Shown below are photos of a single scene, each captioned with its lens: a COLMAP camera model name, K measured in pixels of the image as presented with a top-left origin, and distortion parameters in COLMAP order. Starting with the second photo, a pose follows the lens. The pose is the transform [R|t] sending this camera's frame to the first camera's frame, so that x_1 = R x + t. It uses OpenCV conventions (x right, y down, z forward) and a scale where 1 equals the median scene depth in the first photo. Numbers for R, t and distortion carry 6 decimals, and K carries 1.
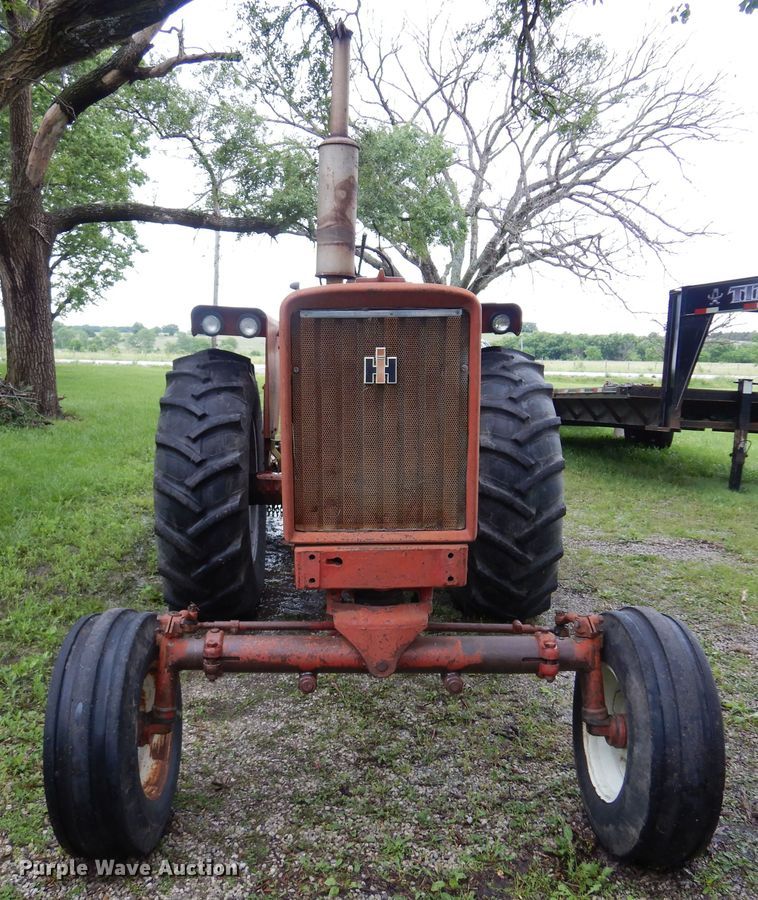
lens RADIAL K [[879.4, 0, 345.4], [0, 879.4, 463.1], [0, 0, 1]] dist [0.027818, -0.005748]
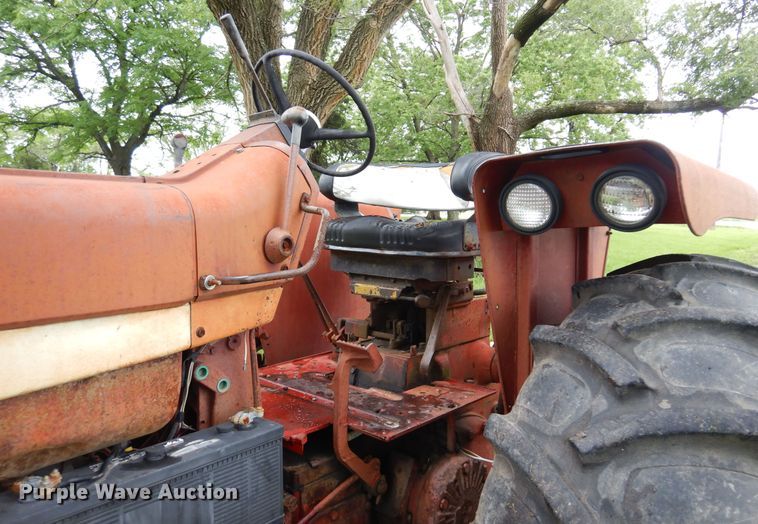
lens RADIAL K [[541.2, 0, 379.7], [0, 541.2, 243.3], [0, 0, 1]] dist [0.024775, -0.001037]
pose [[0.732664, 0.040156, -0.679405, 0.268770], [-0.085788, 0.995745, -0.033661, -0.133195], [0.675162, 0.082947, 0.732991, 0.818006]]
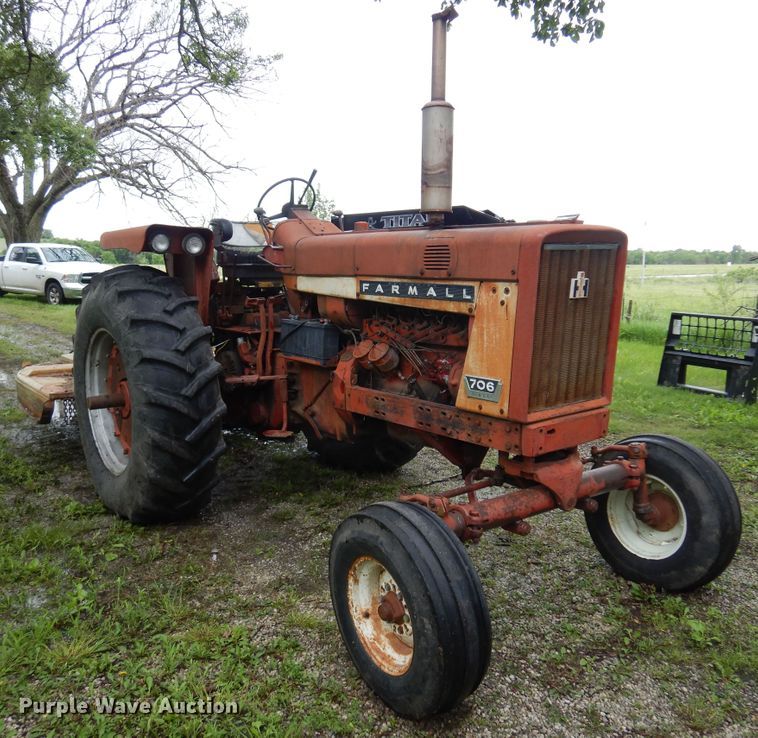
lens RADIAL K [[715.9, 0, 379.1], [0, 715.9, 373.1], [0, 0, 1]] dist [0.021022, 0.001122]
pose [[0.800977, -0.094010, 0.591269, -0.487929], [0.073251, 0.995563, 0.059060, -0.034694], [-0.594198, -0.003994, 0.804309, 0.157758]]
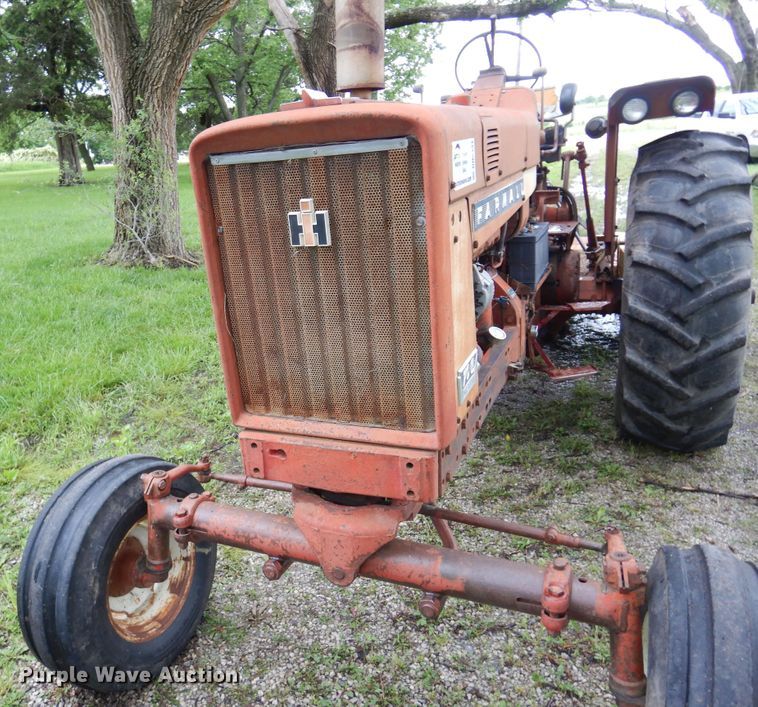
lens RADIAL K [[676.7, 0, 289.5], [0, 676.7, 355.0], [0, 0, 1]] dist [0.029716, -0.009853]
pose [[0.885619, 0.064529, -0.459908, 0.167673], [0.024219, 0.982535, 0.184495, -0.058940], [0.463781, -0.174530, 0.868589, 0.254146]]
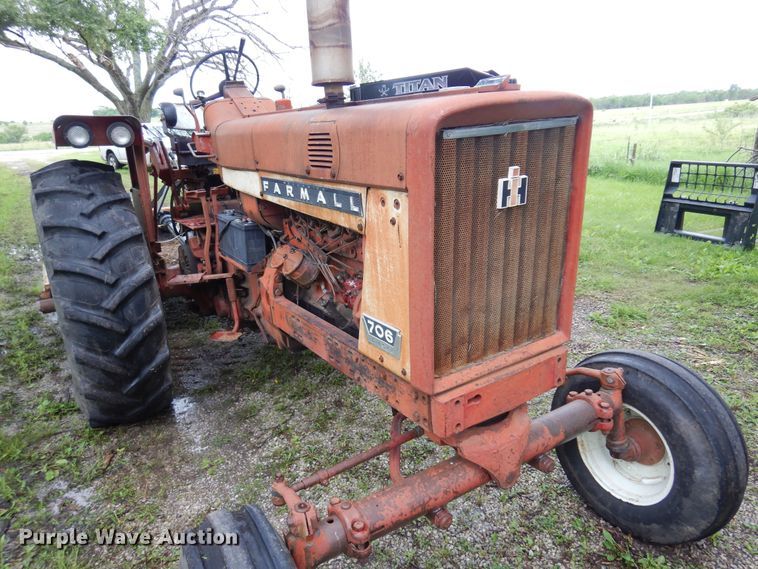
lens RADIAL K [[543.3, 0, 382.3], [0, 543.3, 287.5], [0, 0, 1]] dist [0.017183, -0.003167]
pose [[0.849434, -0.203896, 0.486711, -0.203167], [0.123056, 0.973444, 0.193038, -0.074185], [-0.513146, -0.104080, 0.851968, 0.320393]]
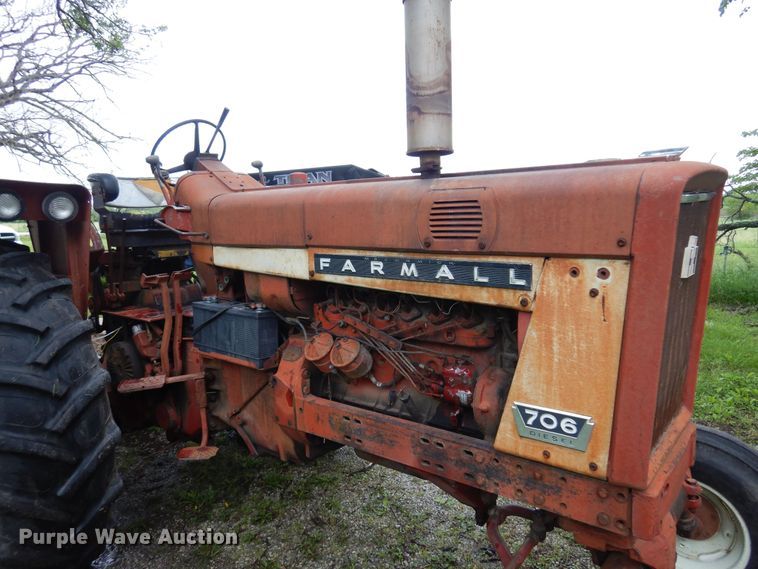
lens RADIAL K [[543.3, 0, 382.3], [0, 543.3, 287.5], [0, 0, 1]] dist [0.017183, -0.003167]
pose [[0.643694, -0.126365, 0.754778, -0.319257], [0.120442, 0.990710, 0.063148, -0.083849], [-0.755745, 0.050259, 0.652934, 0.483224]]
